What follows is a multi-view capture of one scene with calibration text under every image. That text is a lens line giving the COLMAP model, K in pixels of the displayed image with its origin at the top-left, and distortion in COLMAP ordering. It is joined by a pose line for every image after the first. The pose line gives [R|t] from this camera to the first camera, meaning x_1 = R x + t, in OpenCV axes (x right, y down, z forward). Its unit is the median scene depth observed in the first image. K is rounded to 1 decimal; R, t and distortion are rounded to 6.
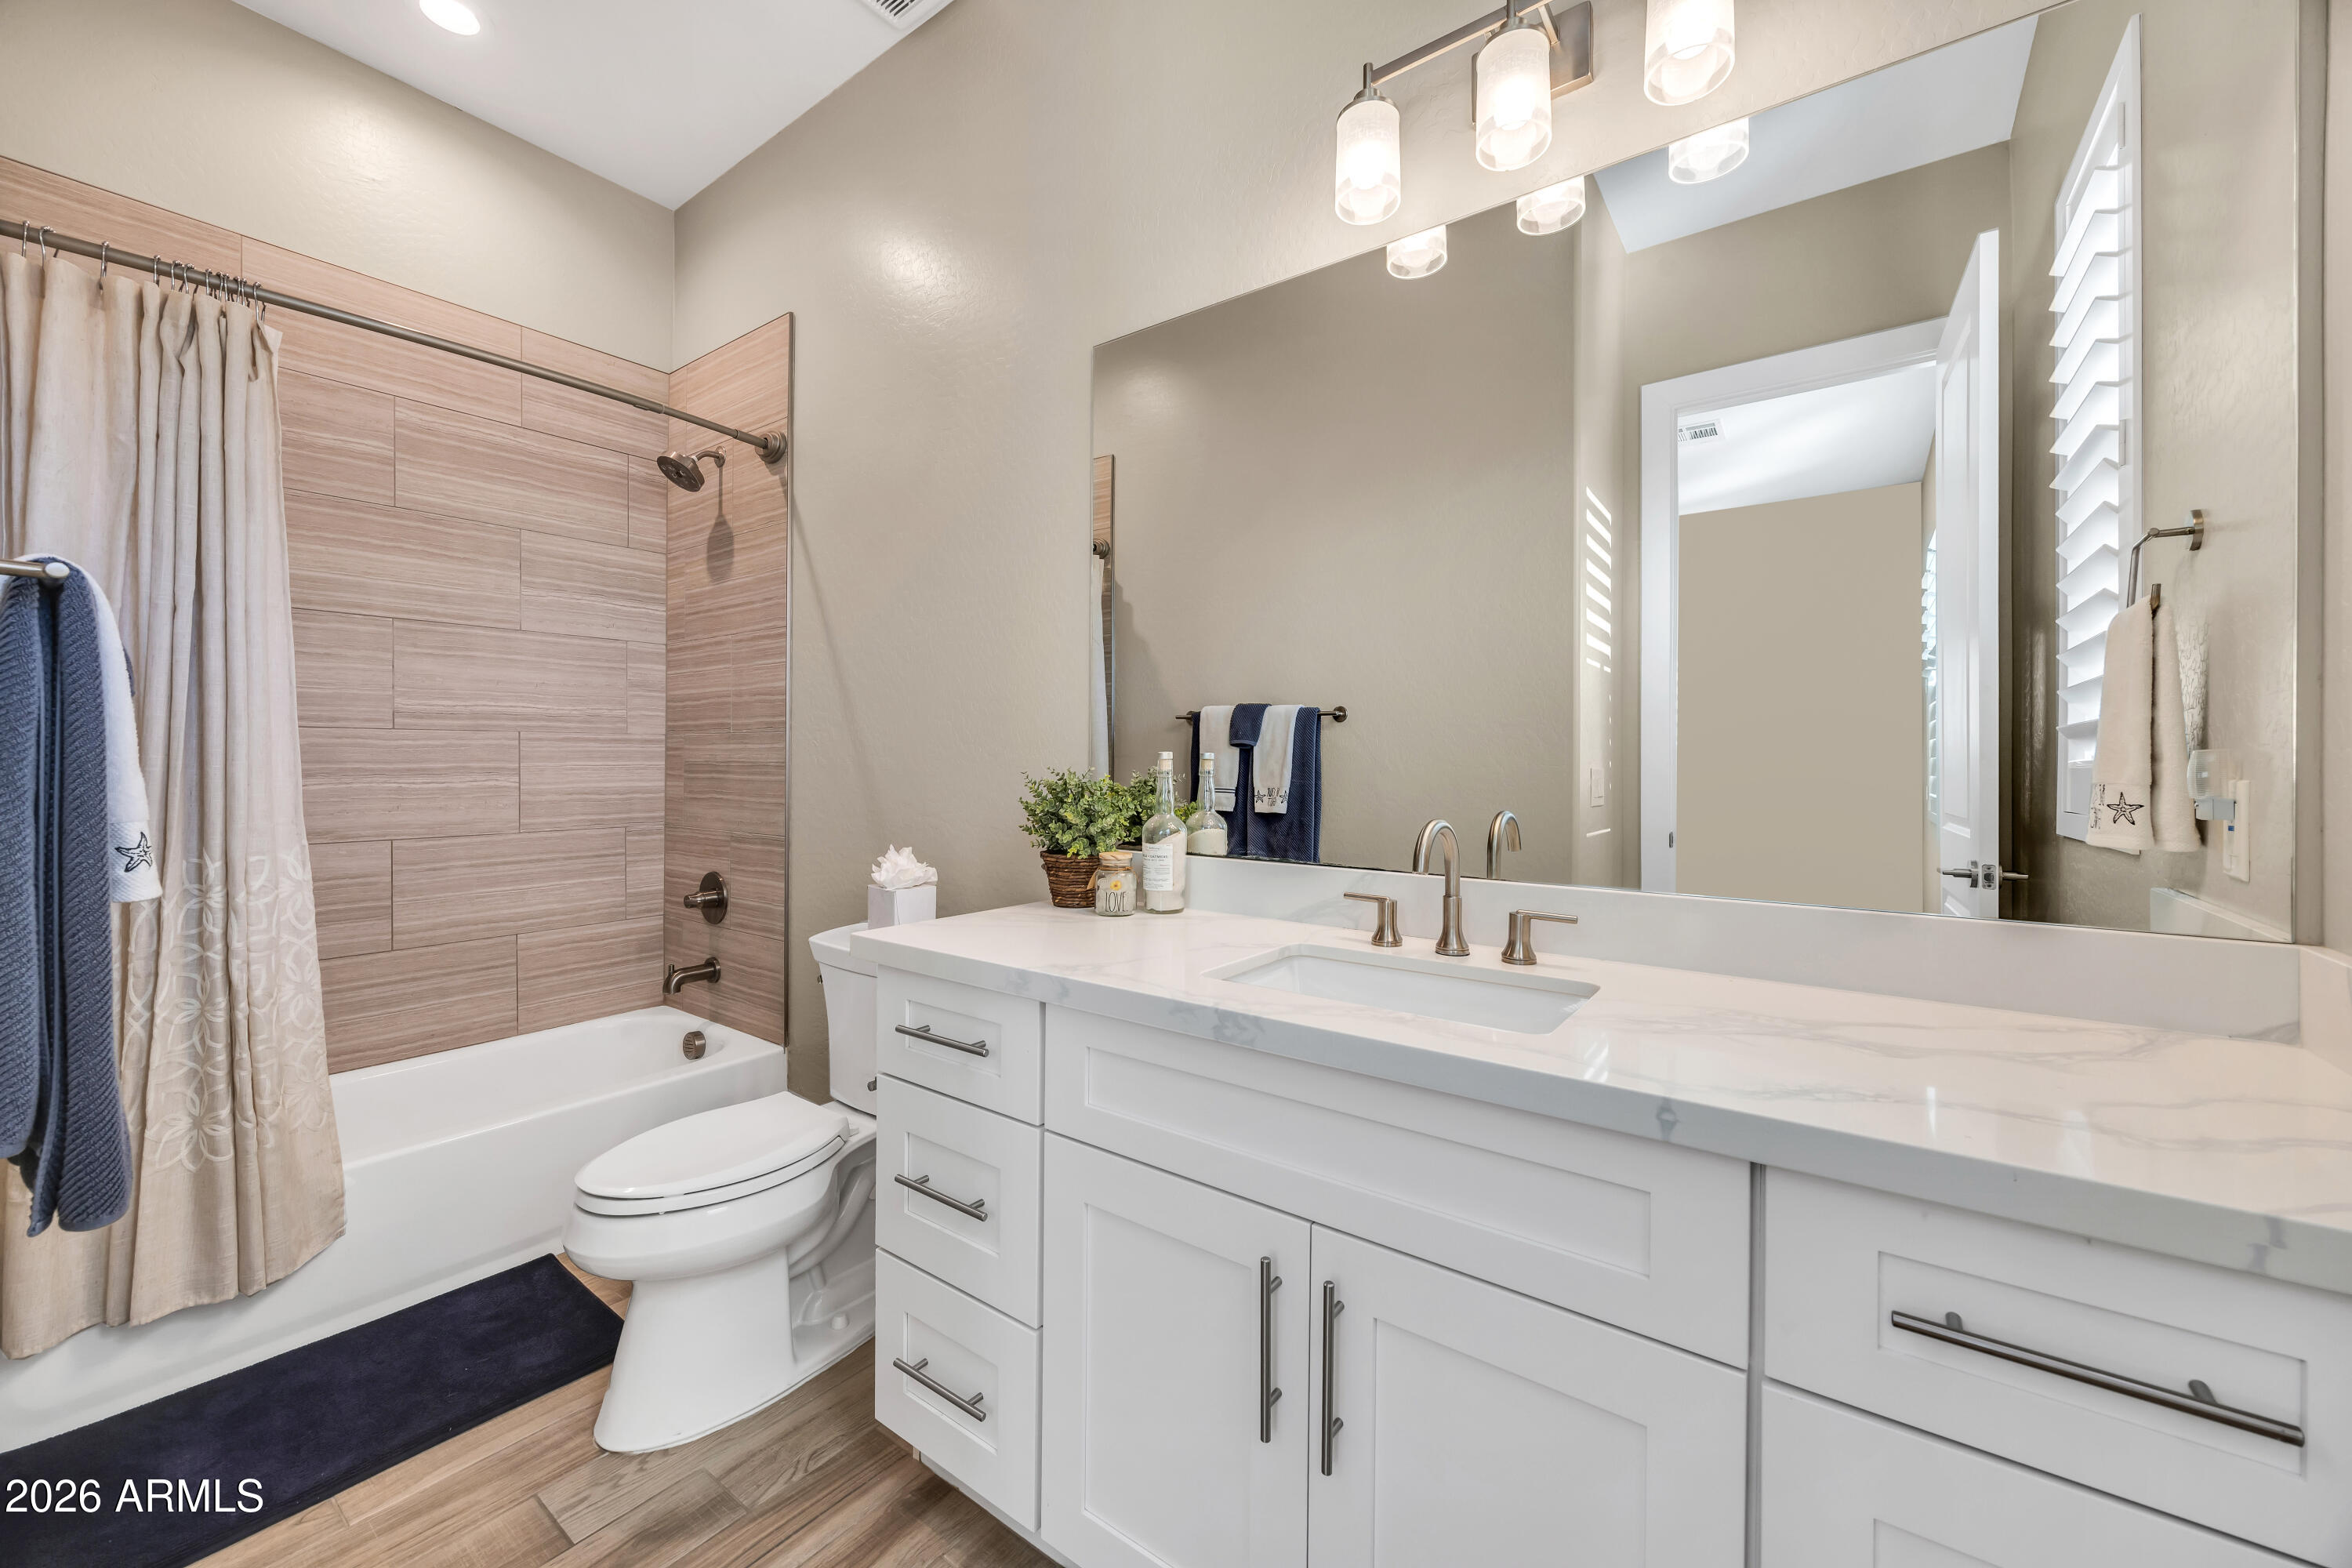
lens RADIAL K [[899.2, 0, 1164.3], [0, 899.2, 785.0], [0, 0, 1]] dist [-0.022621, 0.000418]
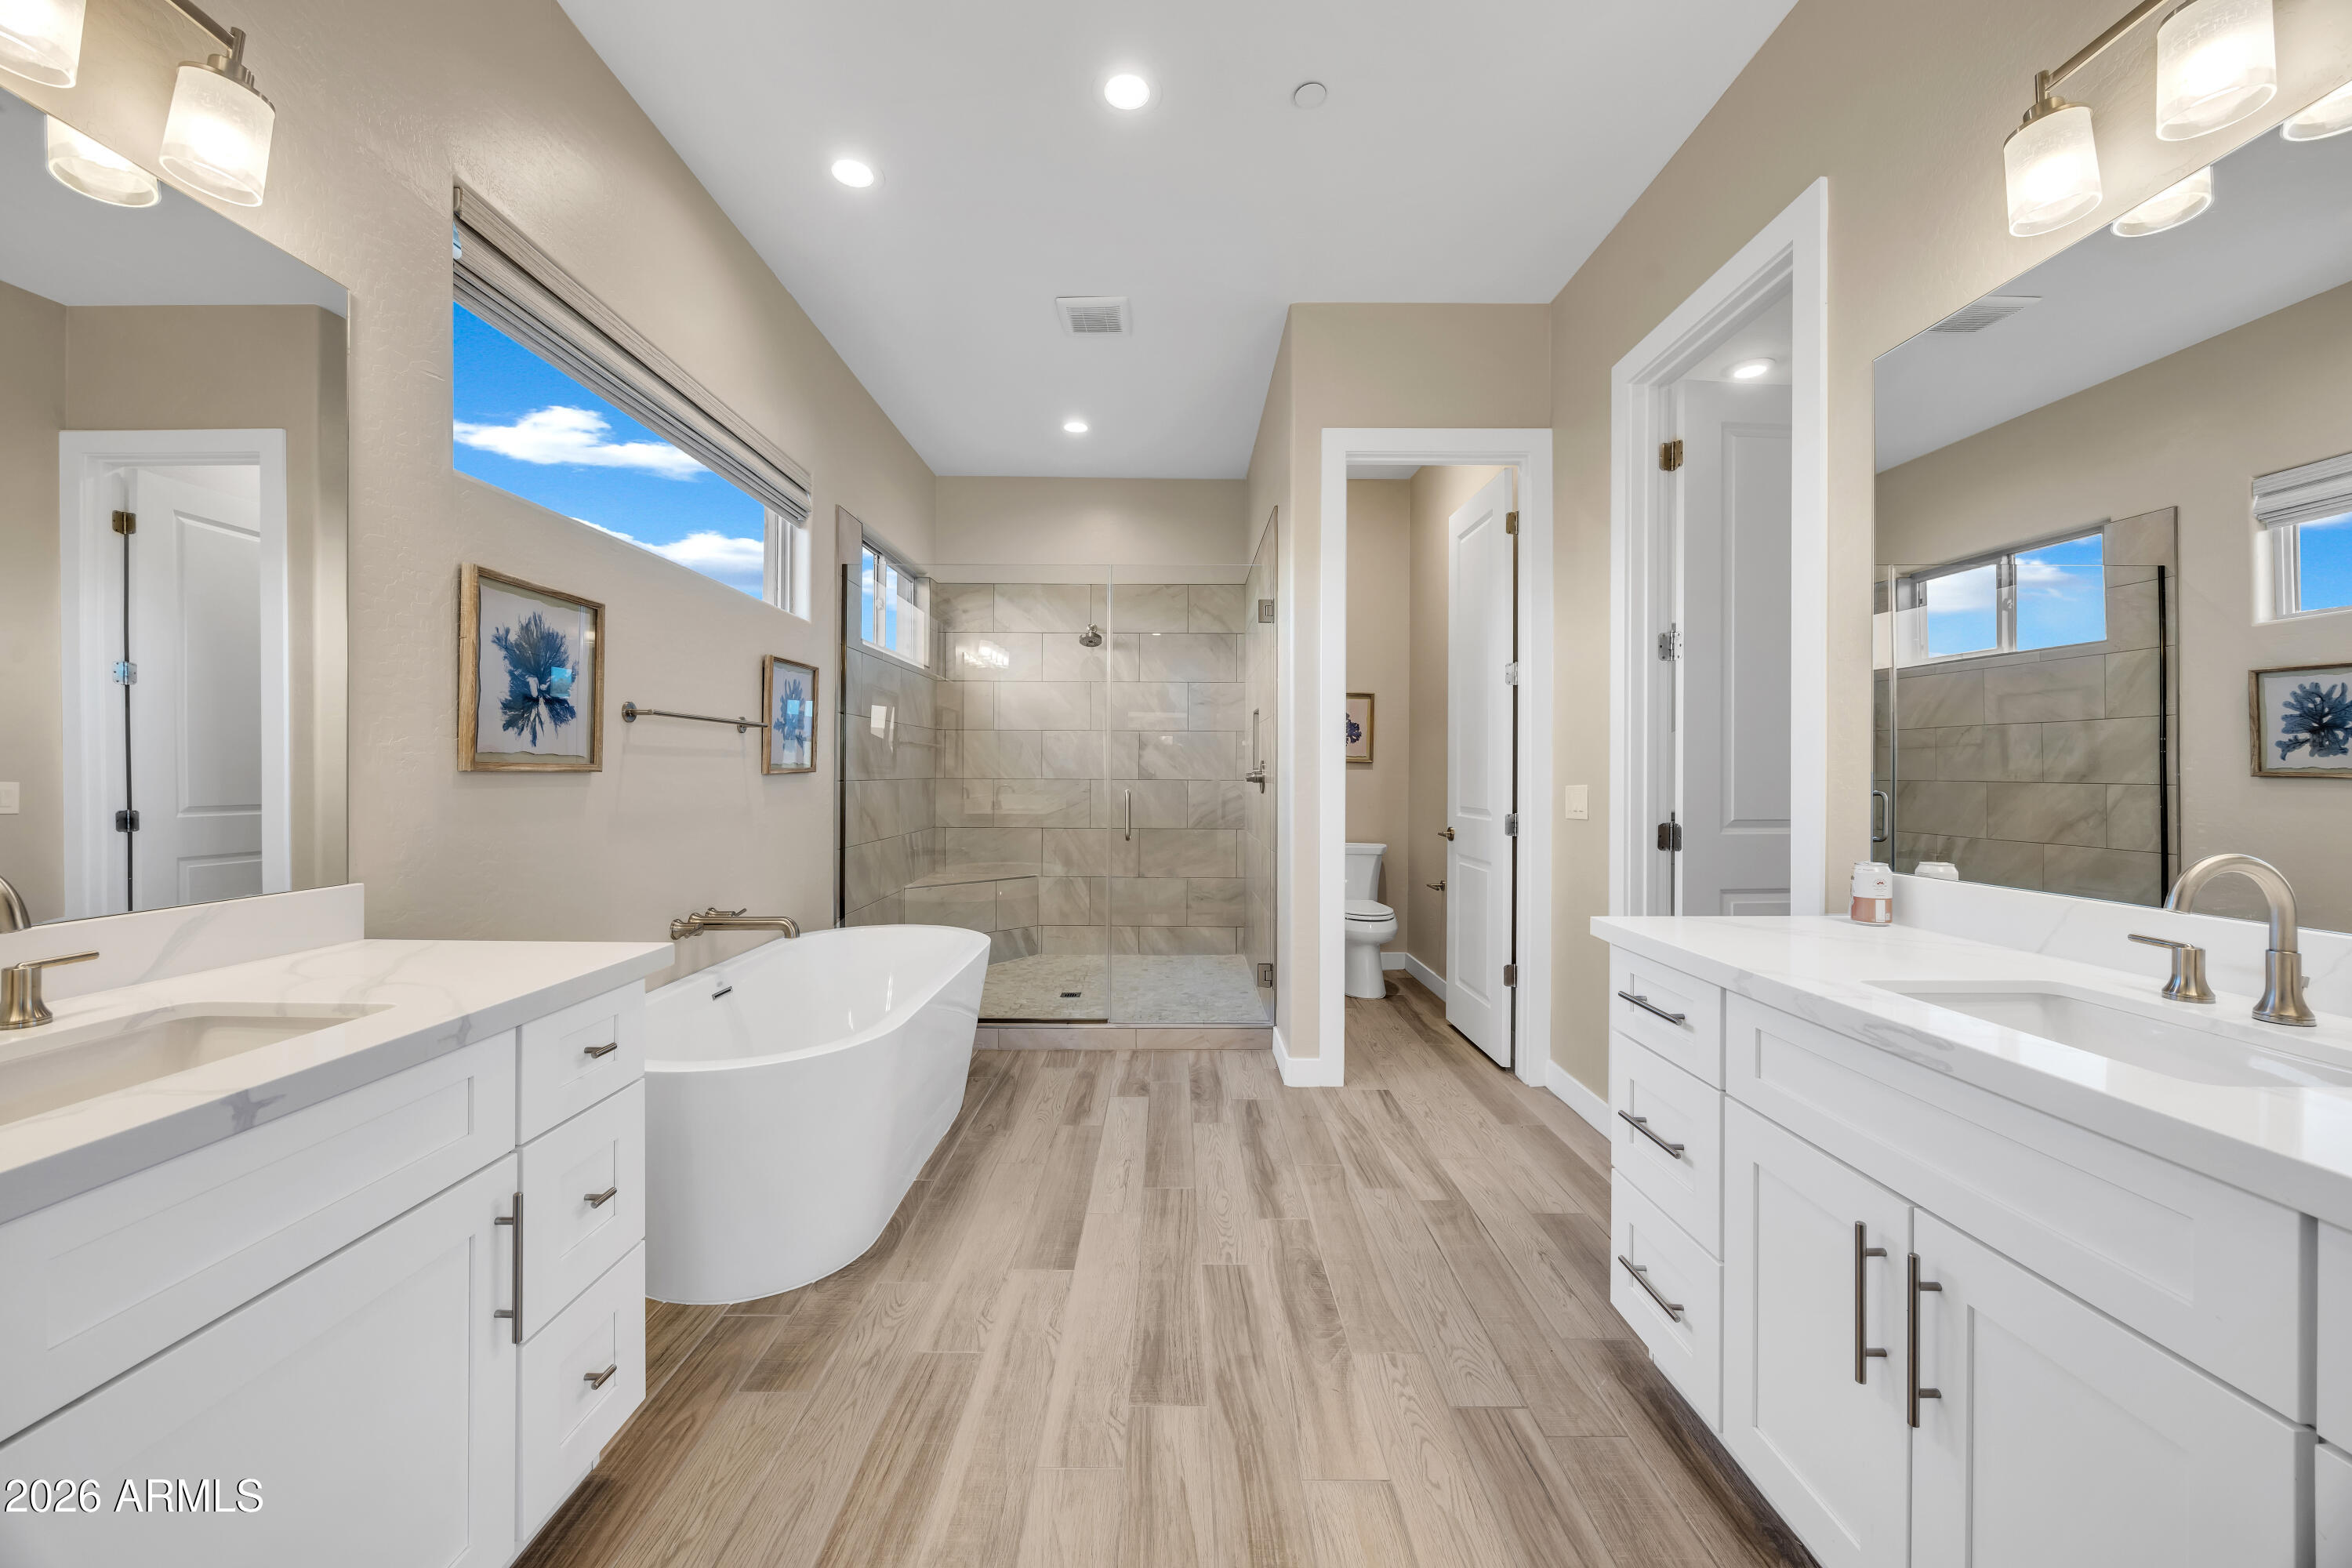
lens RADIAL K [[911.1, 0, 1171.3], [0, 911.1, 790.3], [0, 0, 1]] dist [-0.009655, 0.001077]
pose [[0.569162, -0.014508, -0.822098, 0.453528], [-0.000425, 0.999839, -0.017938, -0.007120], [0.822225, 0.010559, 0.569064, -0.319082]]
